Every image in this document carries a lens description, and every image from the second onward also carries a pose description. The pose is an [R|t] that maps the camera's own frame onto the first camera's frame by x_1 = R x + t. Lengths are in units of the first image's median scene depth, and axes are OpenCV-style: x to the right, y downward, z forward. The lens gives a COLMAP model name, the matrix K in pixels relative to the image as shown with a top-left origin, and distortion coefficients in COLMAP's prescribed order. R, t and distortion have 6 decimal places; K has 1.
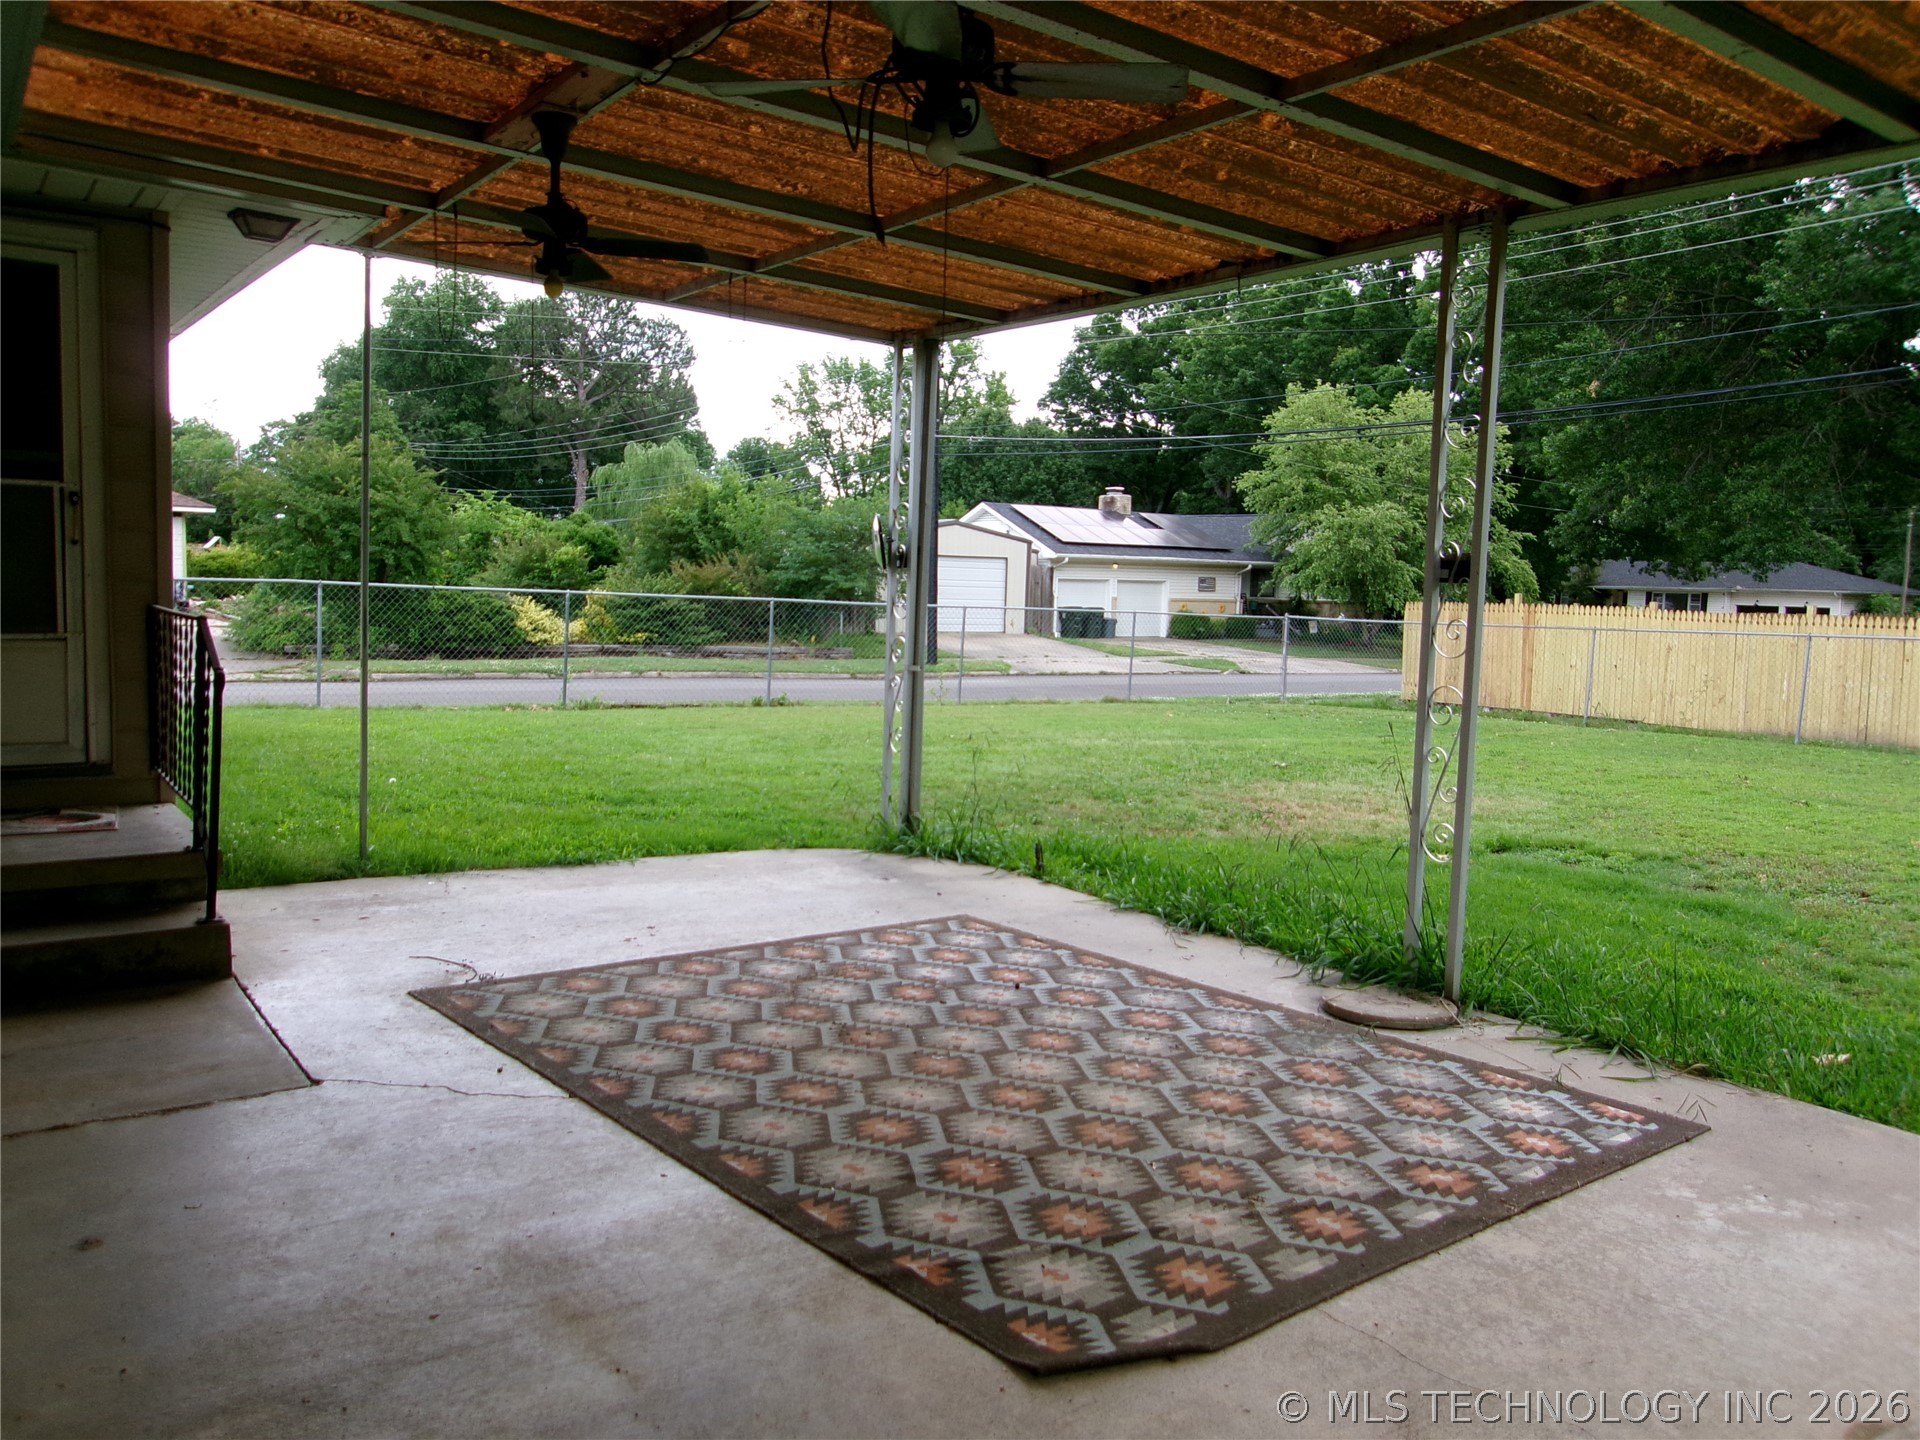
lens RADIAL K [[1507.2, 0, 953.6], [0, 1507.2, 709.0], [0, 0, 1]] dist [-0.018227, 0.053399]
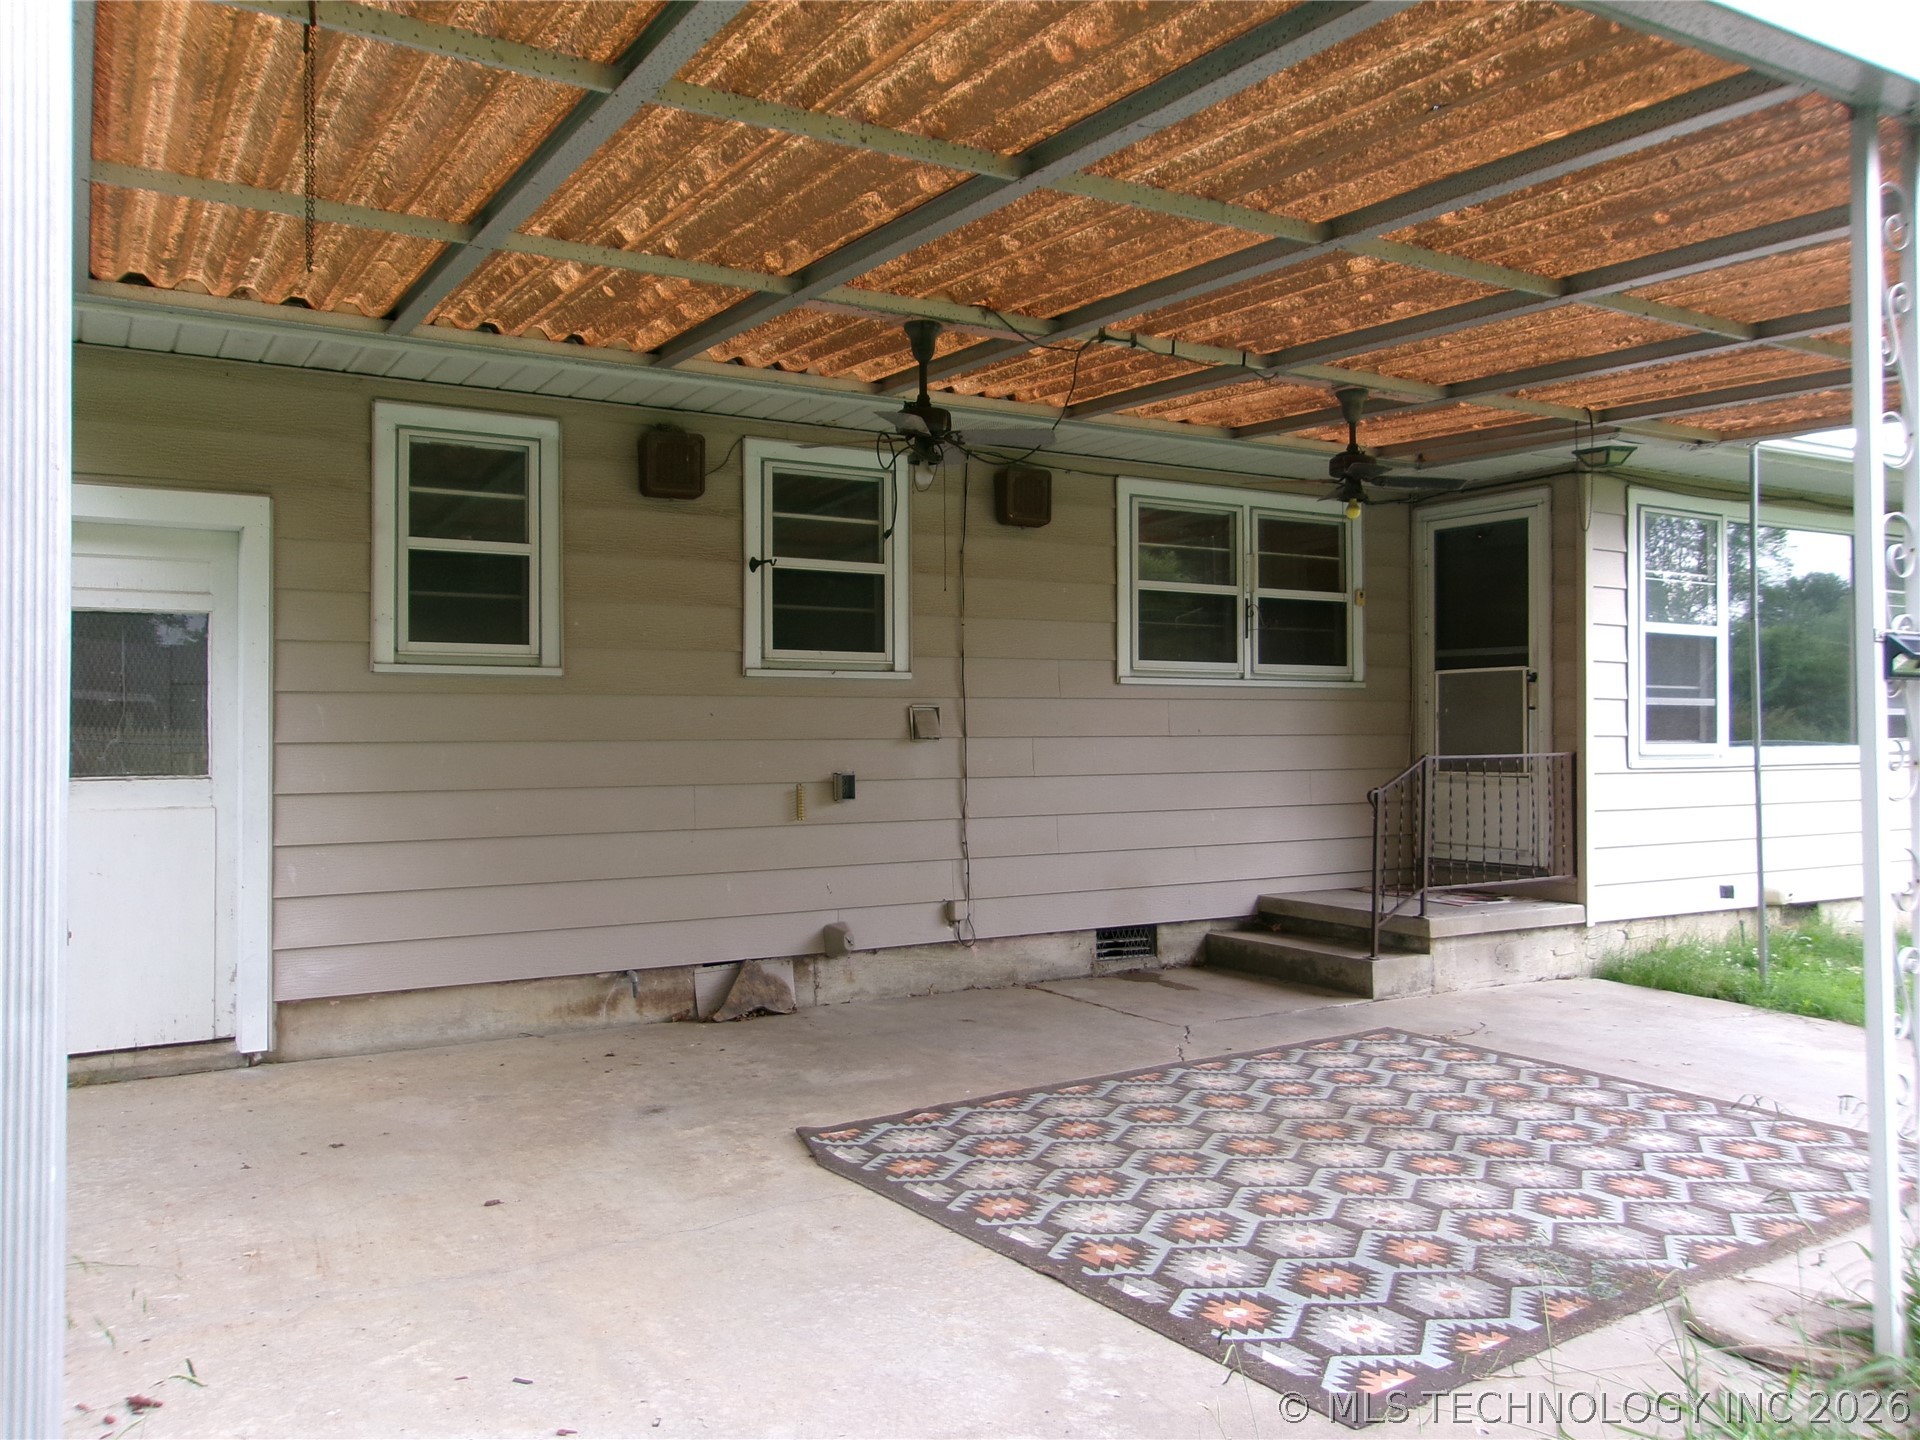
lens RADIAL K [[1507.2, 0, 963.5], [0, 1507.2, 724.0], [0, 0, 1]] dist [-0.018227, 0.053399]
pose [[-0.074234, -0.029824, -0.996795, 0.563884], [-0.085740, 0.996042, -0.023416, -0.011336], [0.993548, 0.083726, -0.076497, 0.380549]]
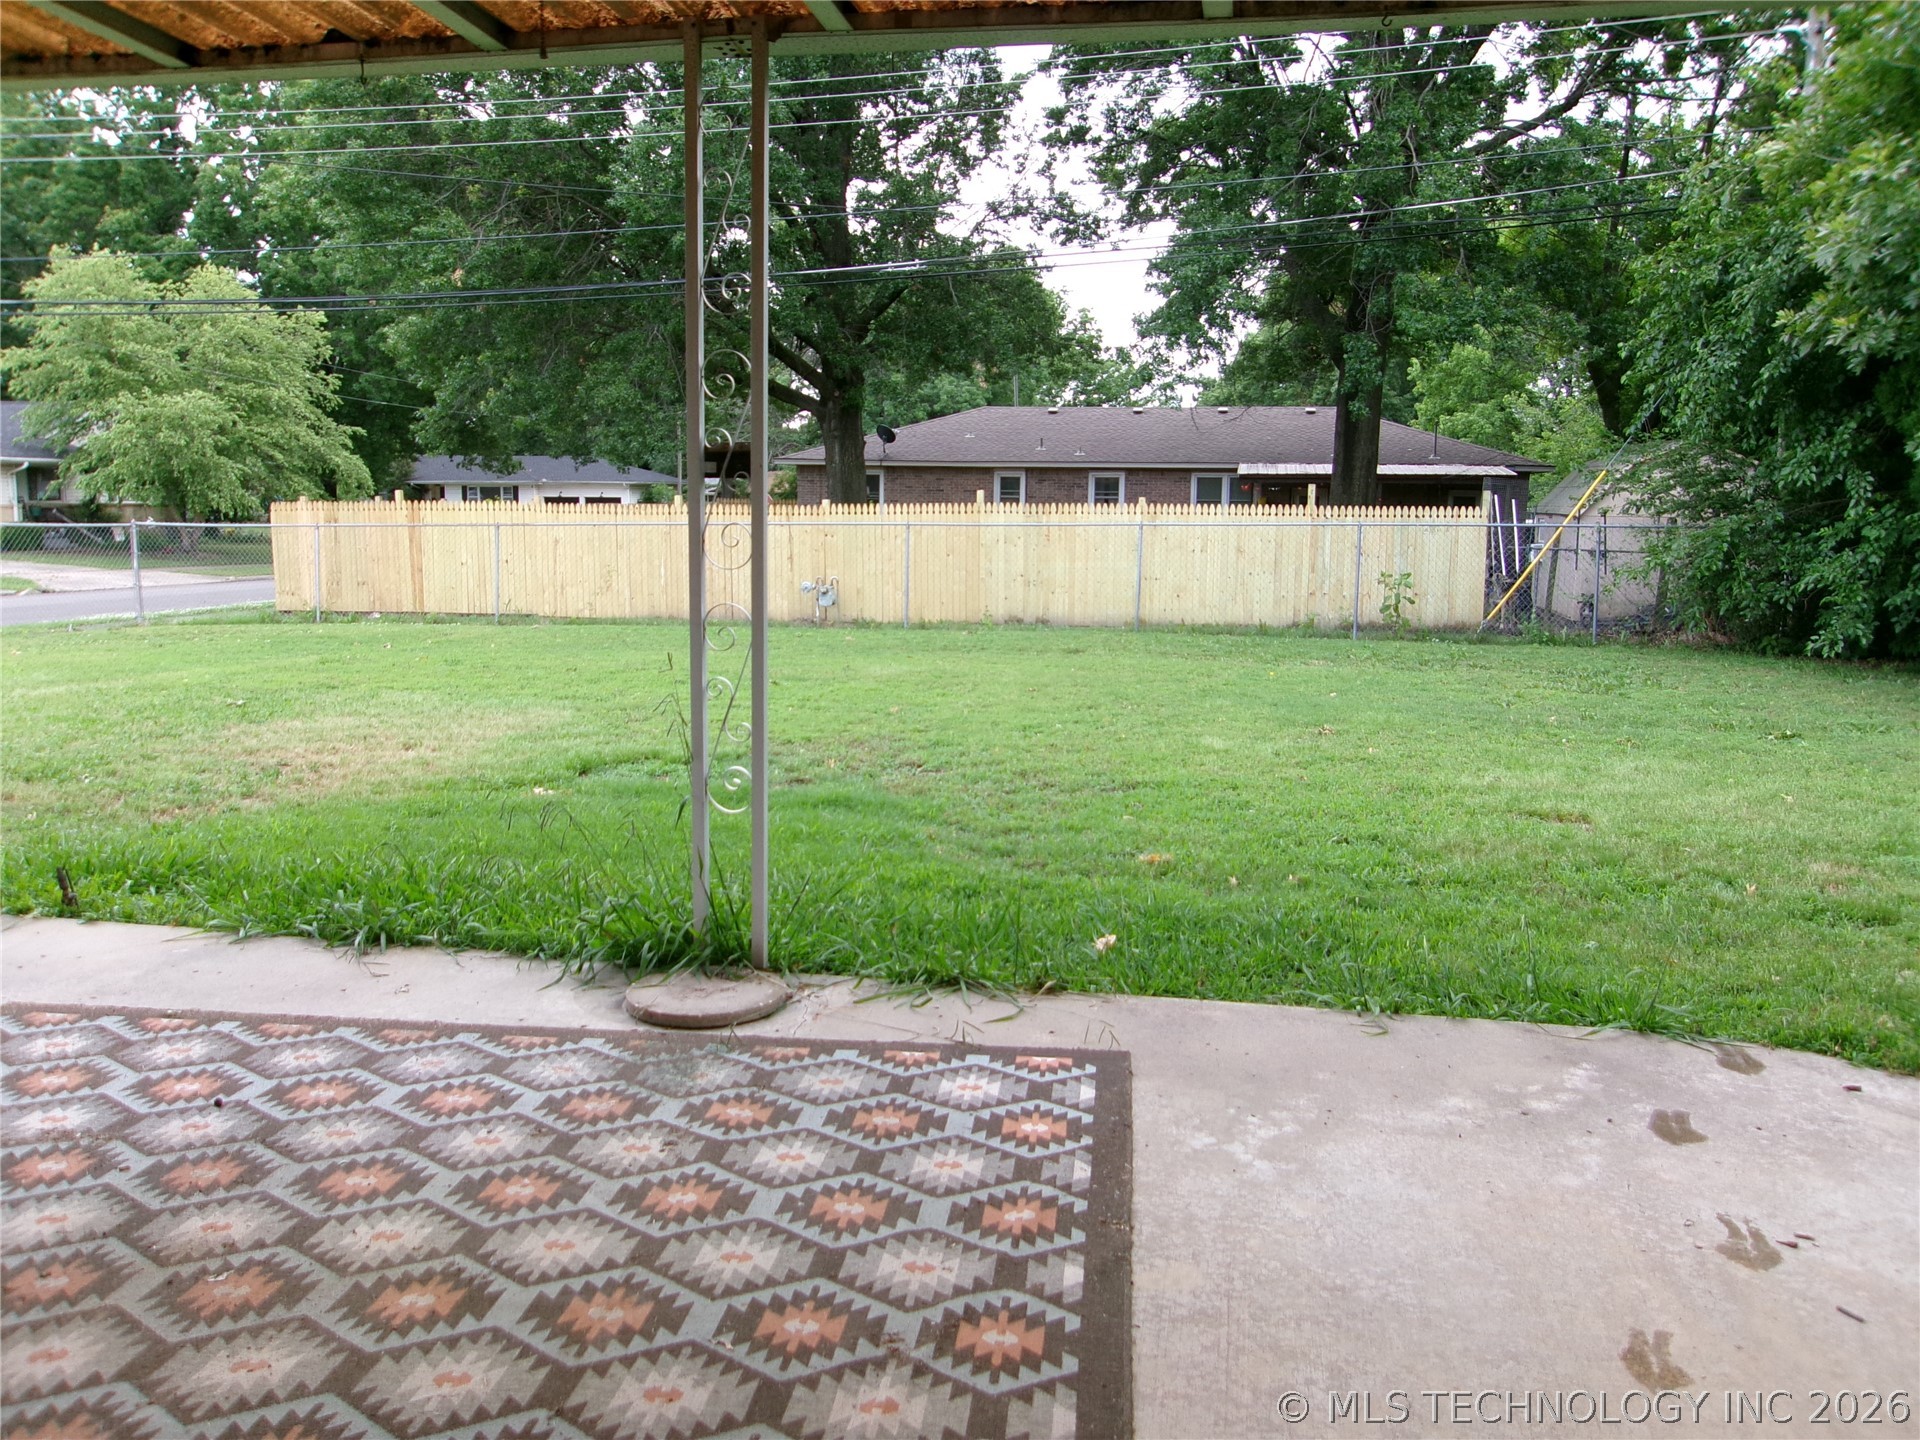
lens RADIAL K [[1507.2, 0, 957.4], [0, 1507.2, 713.3], [0, 0, 1]] dist [-0.018227, 0.053399]
pose [[0.726180, -0.121689, 0.676649, -0.088142], [0.073297, 0.992305, 0.099795, -0.017101], [-0.683586, -0.022873, 0.729512, 0.173991]]
